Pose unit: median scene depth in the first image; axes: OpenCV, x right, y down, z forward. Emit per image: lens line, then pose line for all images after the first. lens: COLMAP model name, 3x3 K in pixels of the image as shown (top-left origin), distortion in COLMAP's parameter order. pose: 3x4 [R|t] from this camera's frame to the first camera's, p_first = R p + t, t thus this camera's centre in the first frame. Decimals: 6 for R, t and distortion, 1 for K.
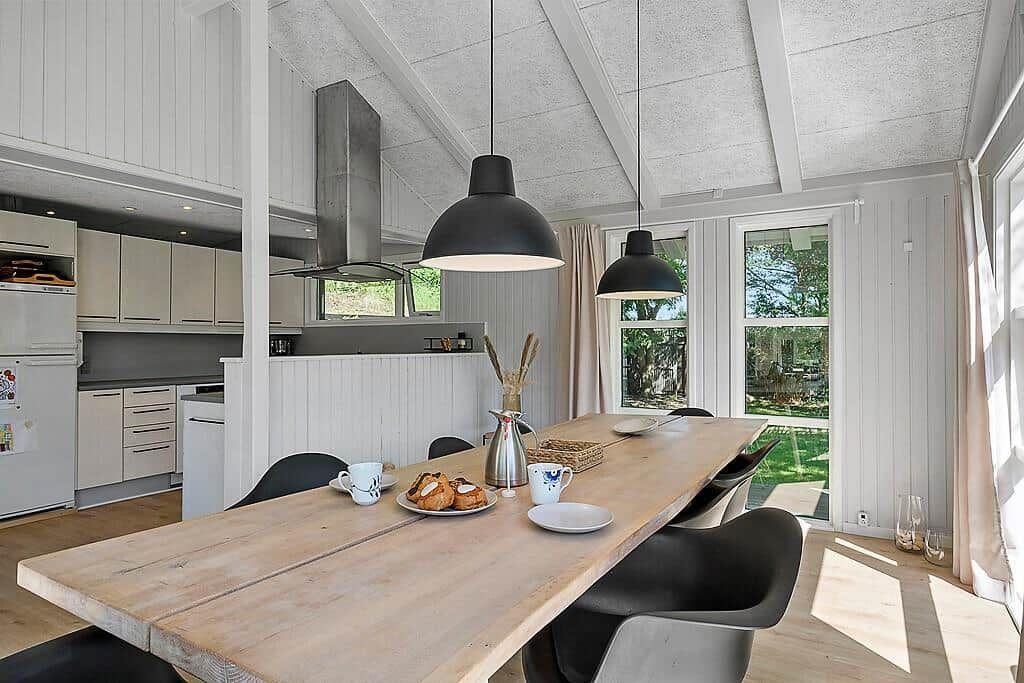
lens RADIAL K [[605.6, 0, 512.0], [0, 605.6, 341.5], [0, 0, 1]] dist [0.002927, 0.002391]
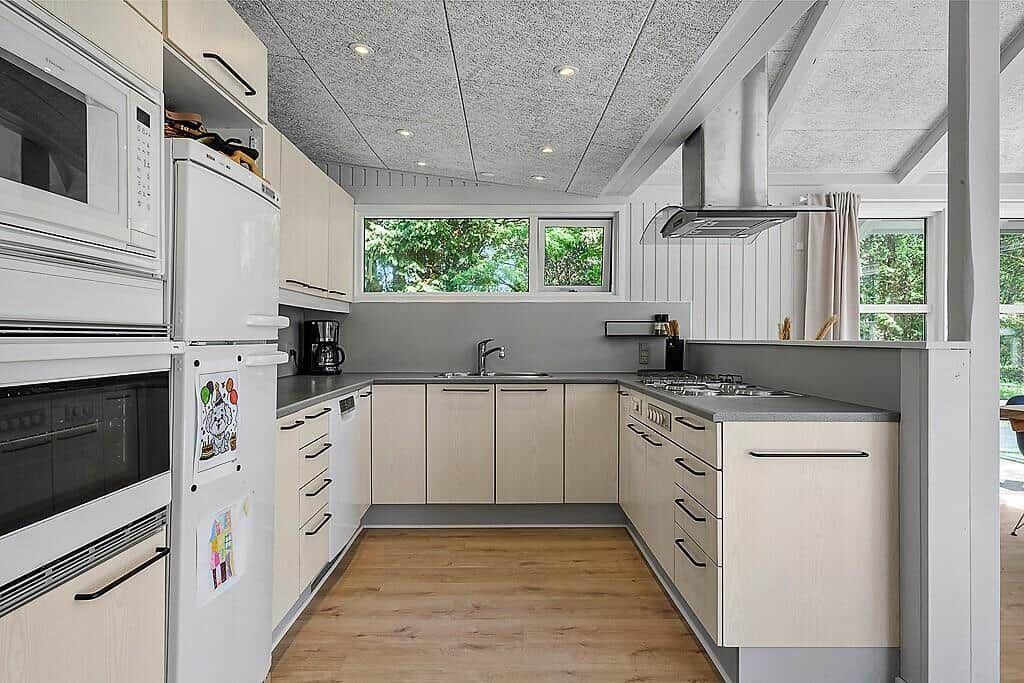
lens RADIAL K [[645.3, 0, 512.0], [0, 645.3, 341.5], [0, 0, 1]] dist [0.005214, 0.001373]
pose [[0.851900, 0.003451, 0.523693, -0.777604], [-0.007831, 0.999950, 0.006148, 0.017638], [-0.523646, -0.009339, 0.851885, 0.462828]]
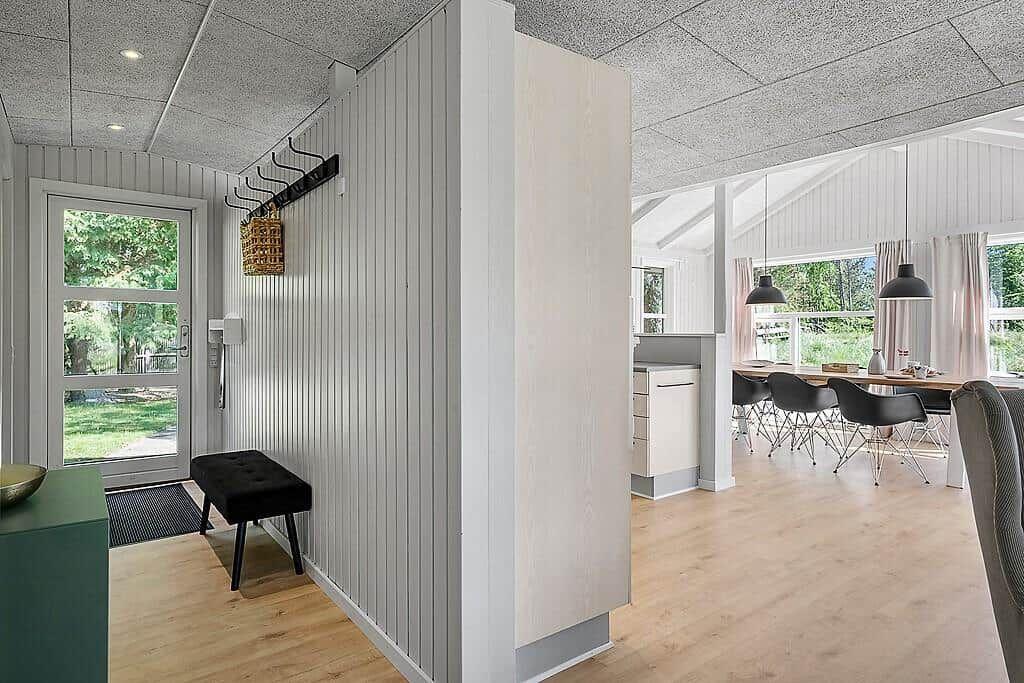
lens RADIAL K [[572.9, 0, 512.0], [0, 572.9, 341.5], [0, 0, 1]] dist [0.000970, -0.000154]
pose [[0.375507, -0.015288, 0.926693, -1.286263], [-0.002269, 0.999846, 0.017414, 0.015681], [-0.926817, -0.008642, 0.375414, 0.643374]]
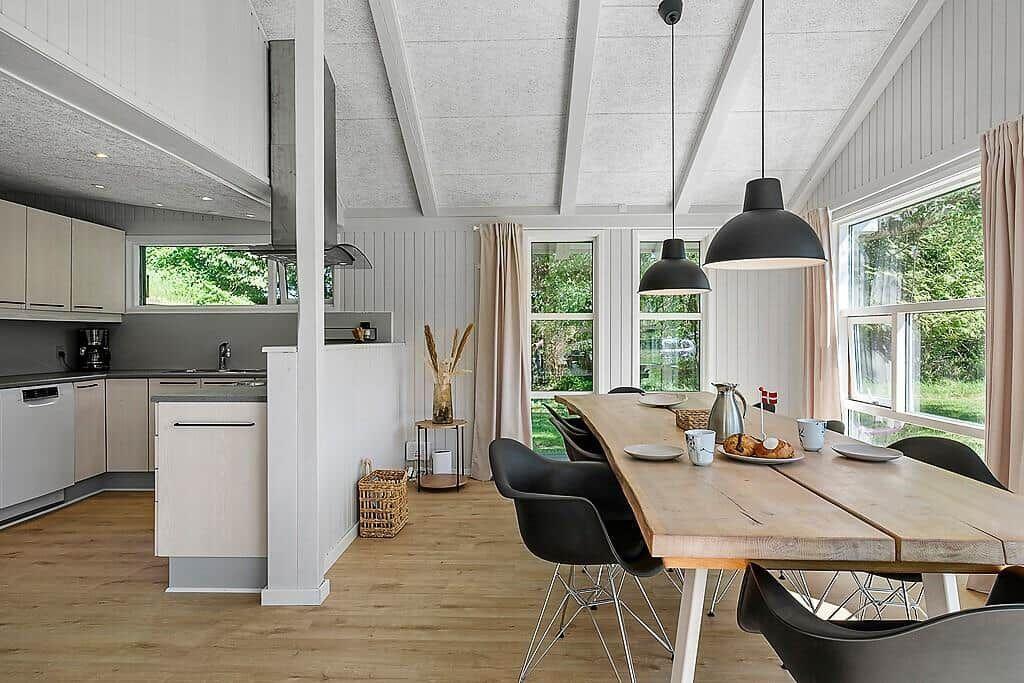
lens RADIAL K [[605.6, 0, 512.0], [0, 605.6, 341.5], [0, 0, 1]] dist [0.002927, 0.002391]
pose [[0.871838, -0.002539, 0.489788, -0.404326], [-0.002203, 0.999956, 0.009105, 0.007308], [-0.489790, -0.009017, 0.871794, 0.059196]]
